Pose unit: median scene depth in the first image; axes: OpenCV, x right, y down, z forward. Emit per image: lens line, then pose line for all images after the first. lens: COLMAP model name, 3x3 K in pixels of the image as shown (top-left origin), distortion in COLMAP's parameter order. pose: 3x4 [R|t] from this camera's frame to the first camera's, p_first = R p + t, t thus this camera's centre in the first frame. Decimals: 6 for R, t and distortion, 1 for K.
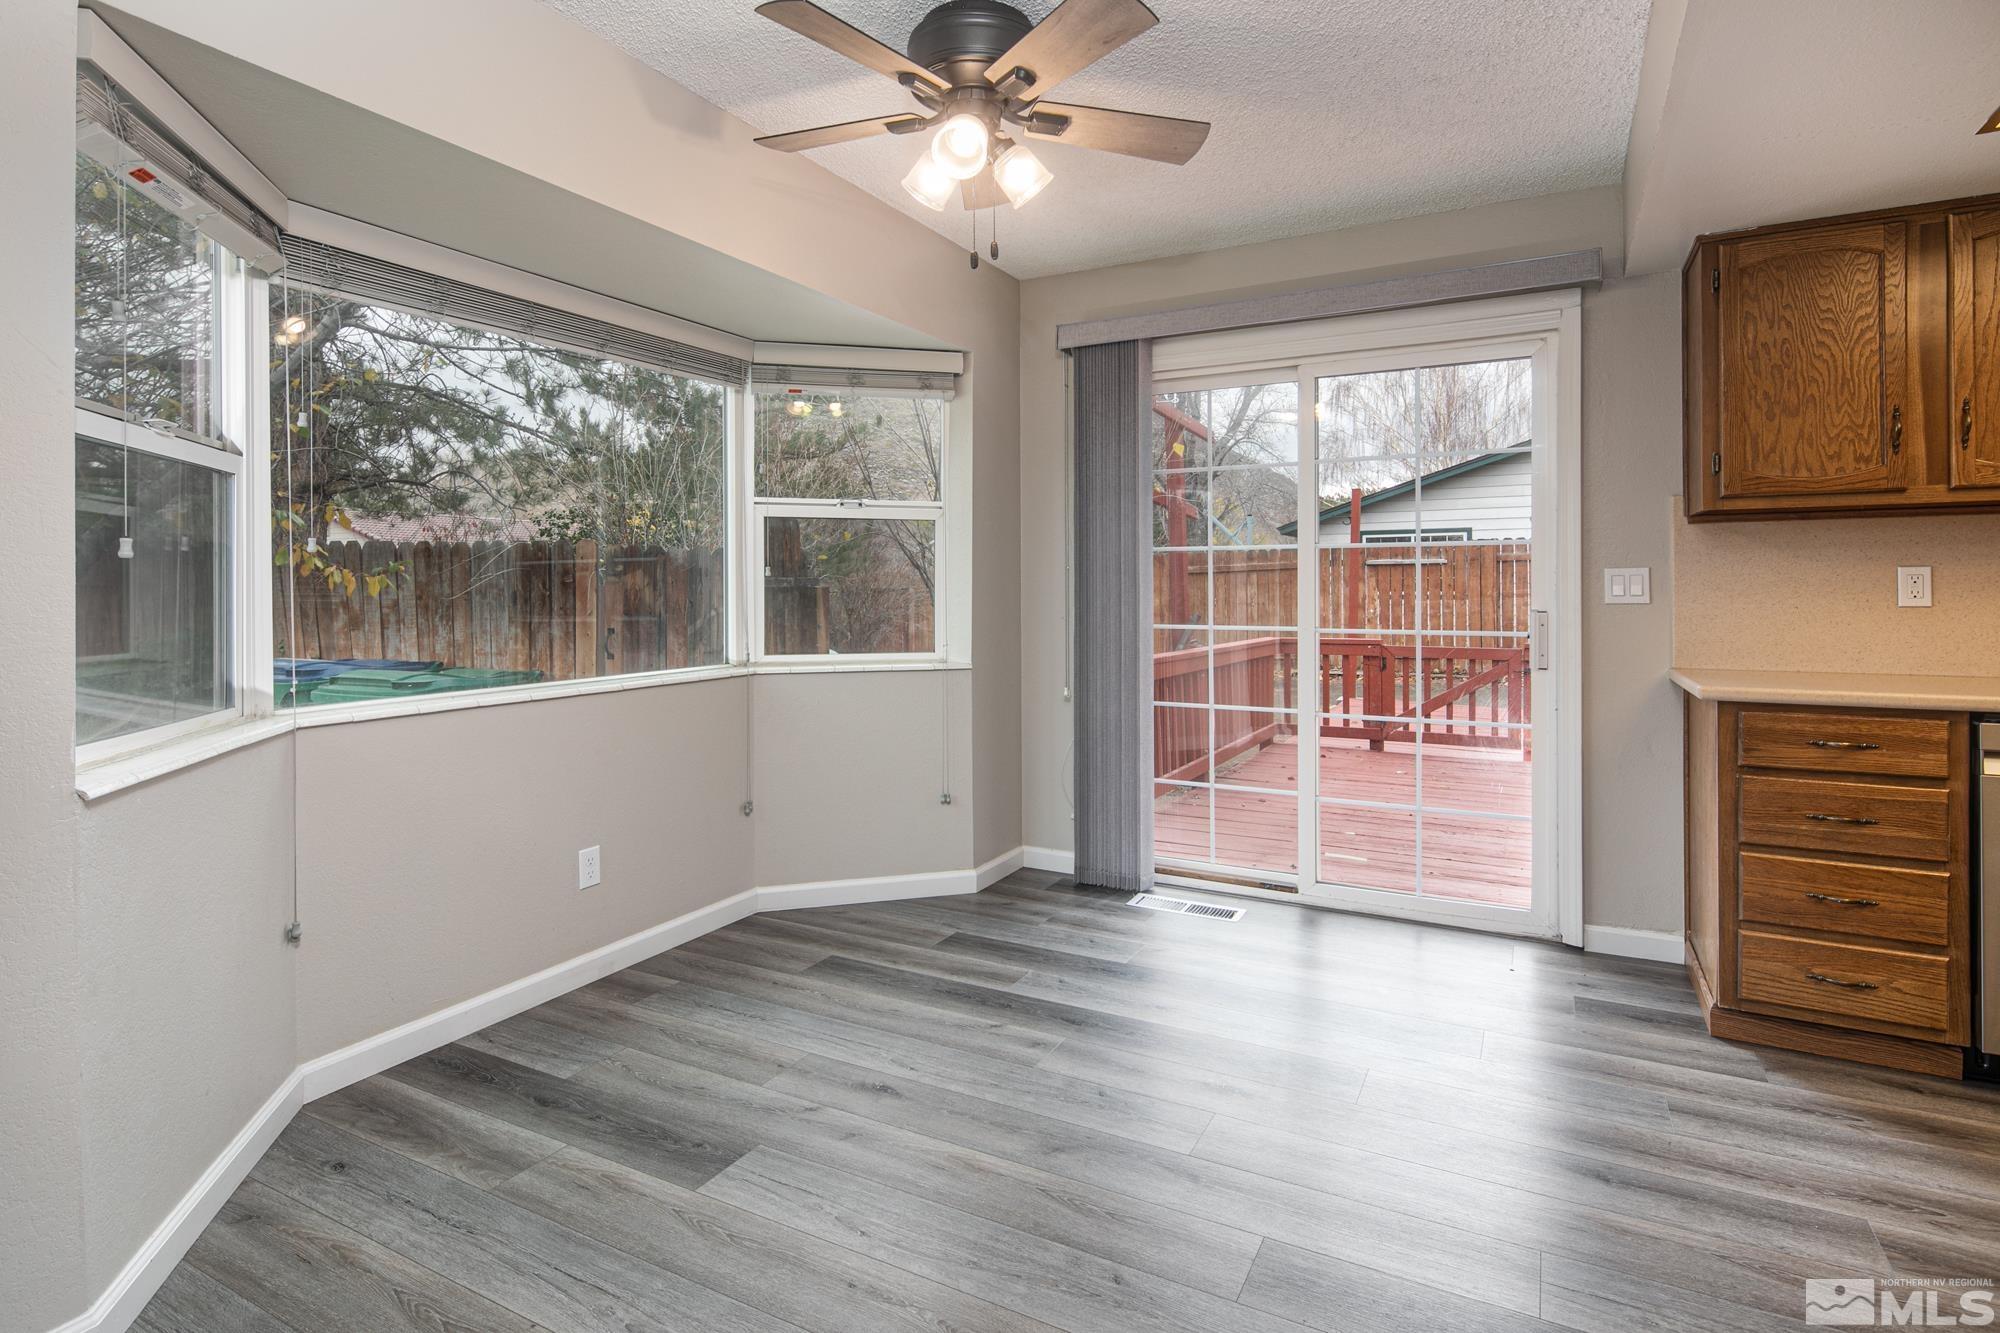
lens RADIAL K [[977.5, 0, 978.3], [0, 977.5, 591.8], [0, 0, 1]] dist [0.005638, -0.005092]
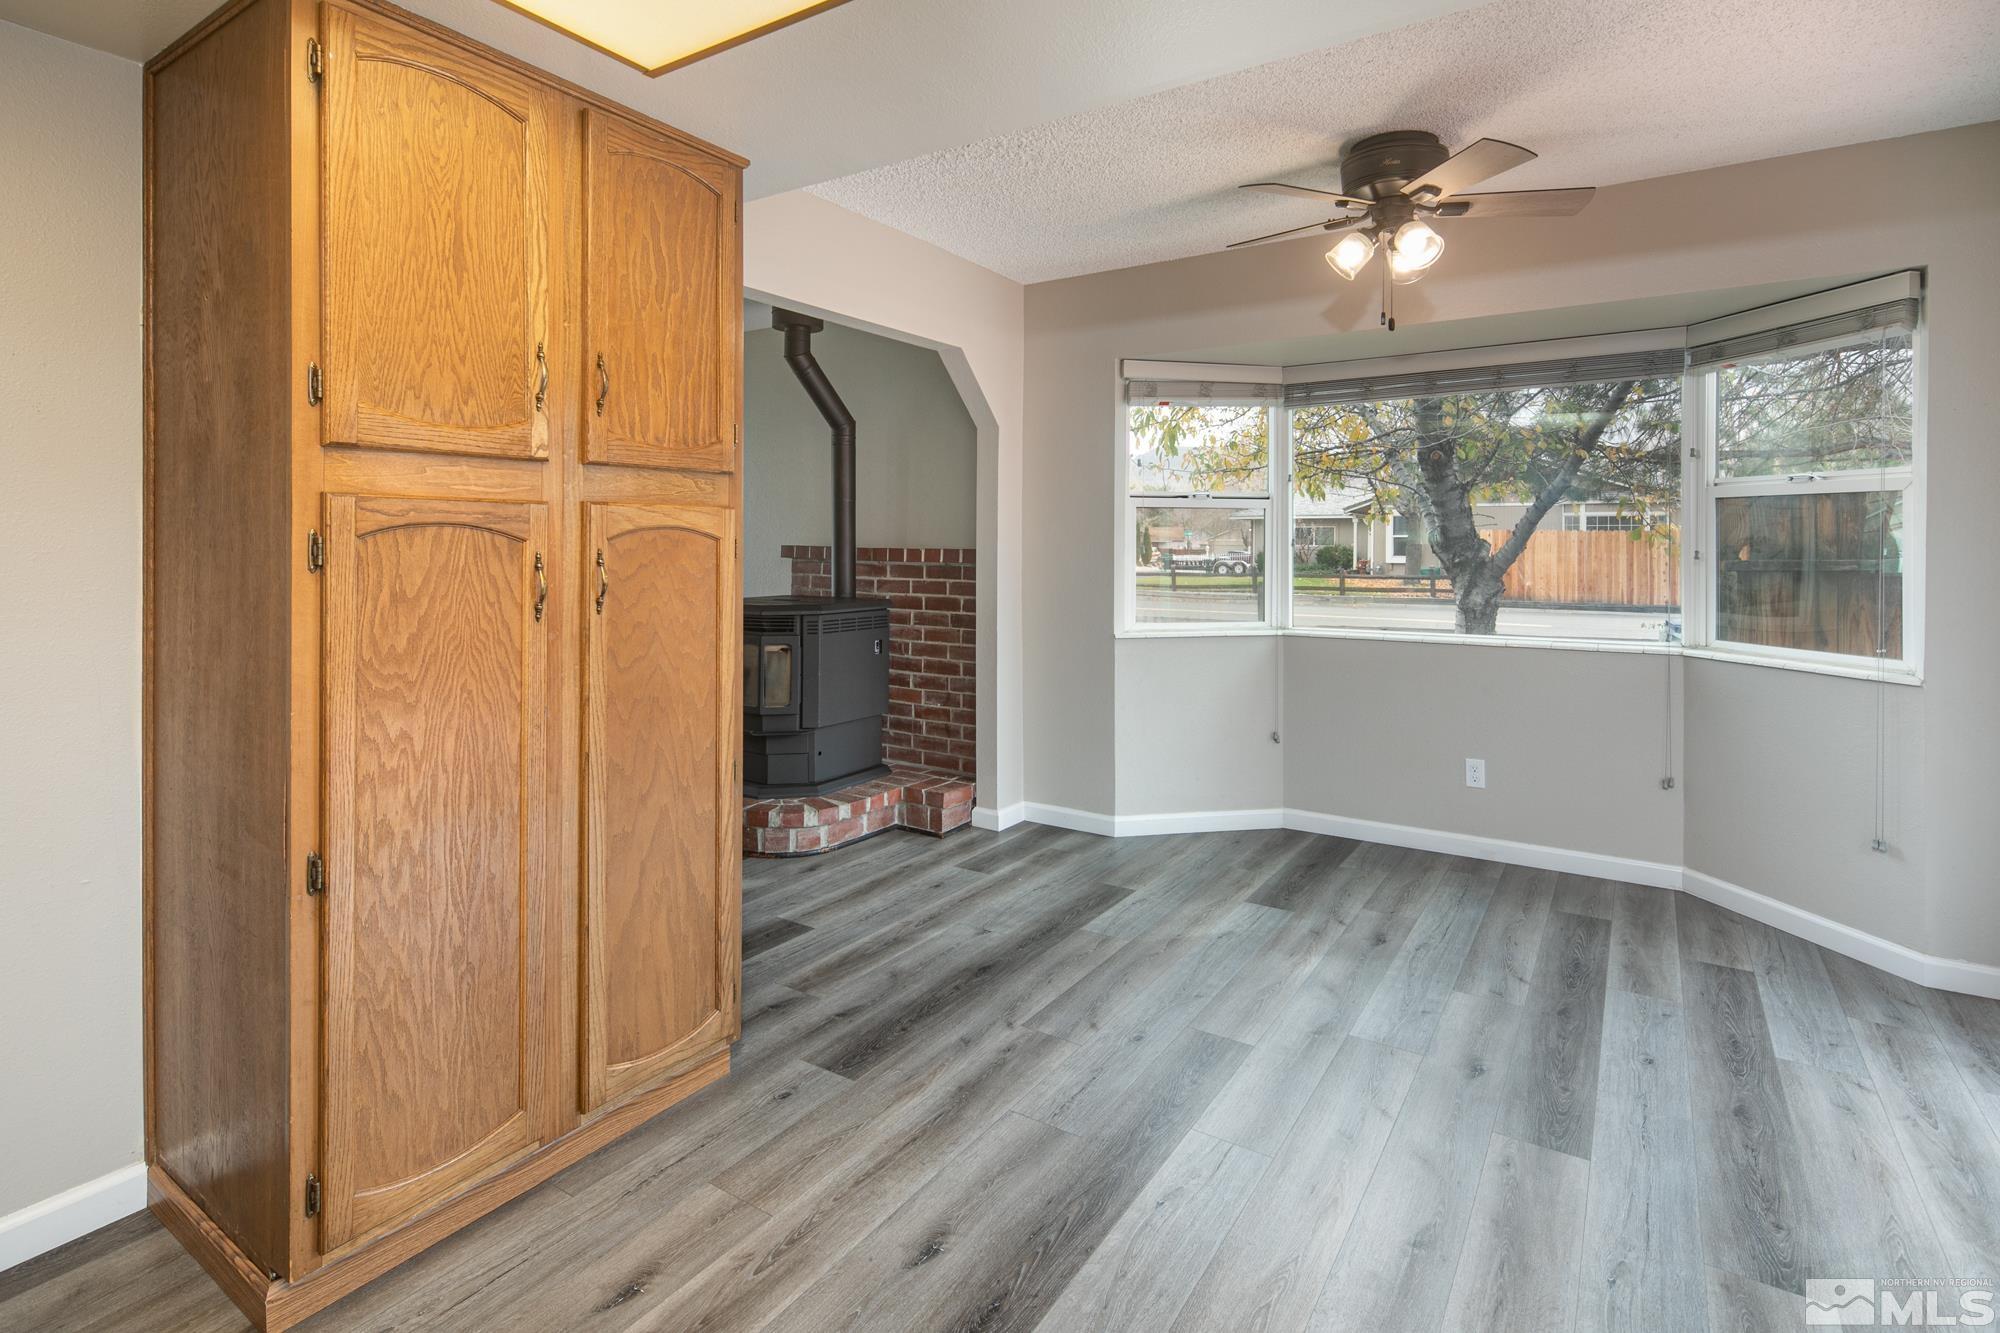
lens RADIAL K [[977.5, 0, 975.5], [0, 977.5, 542.7], [0, 0, 1]] dist [0.005638, -0.005092]
pose [[-0.086204, 0.000501, -0.996277, 1.216732], [-0.007027, 0.999975, 0.001111, -0.042976], [0.996253, 0.007096, -0.086198, 0.507799]]
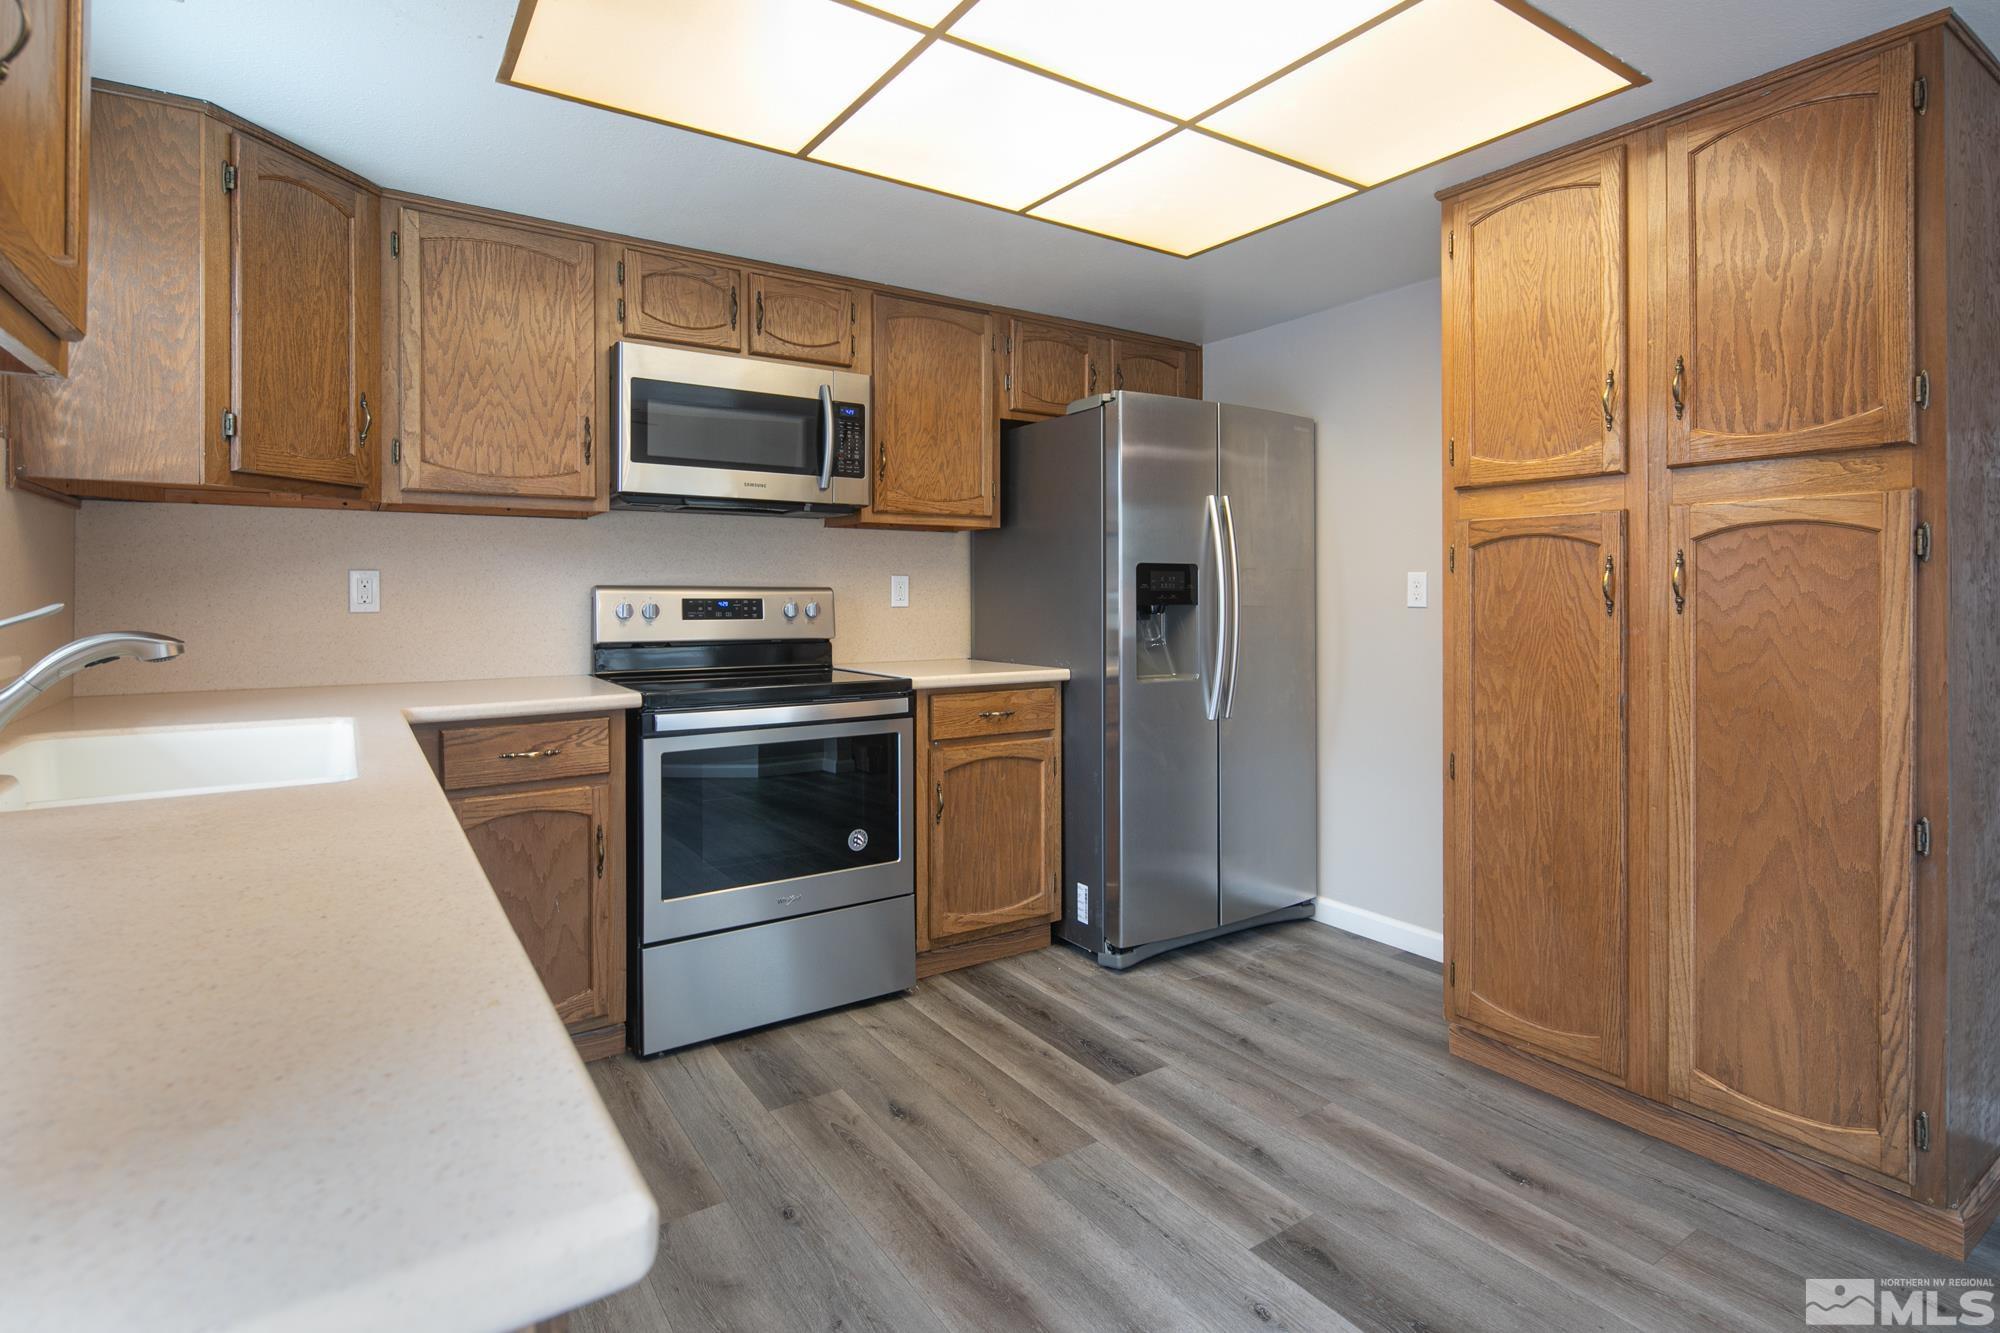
lens RADIAL K [[977.5, 0, 1016.9], [0, 977.5, 593.5], [0, 0, 1]] dist [0.005638, -0.005092]
pose [[-0.896059, 0.002204, 0.443929, 0.600372], [0.002714, 0.999996, 0.000514, -0.001745], [-0.443927, 0.001665, -0.896062, 1.086759]]
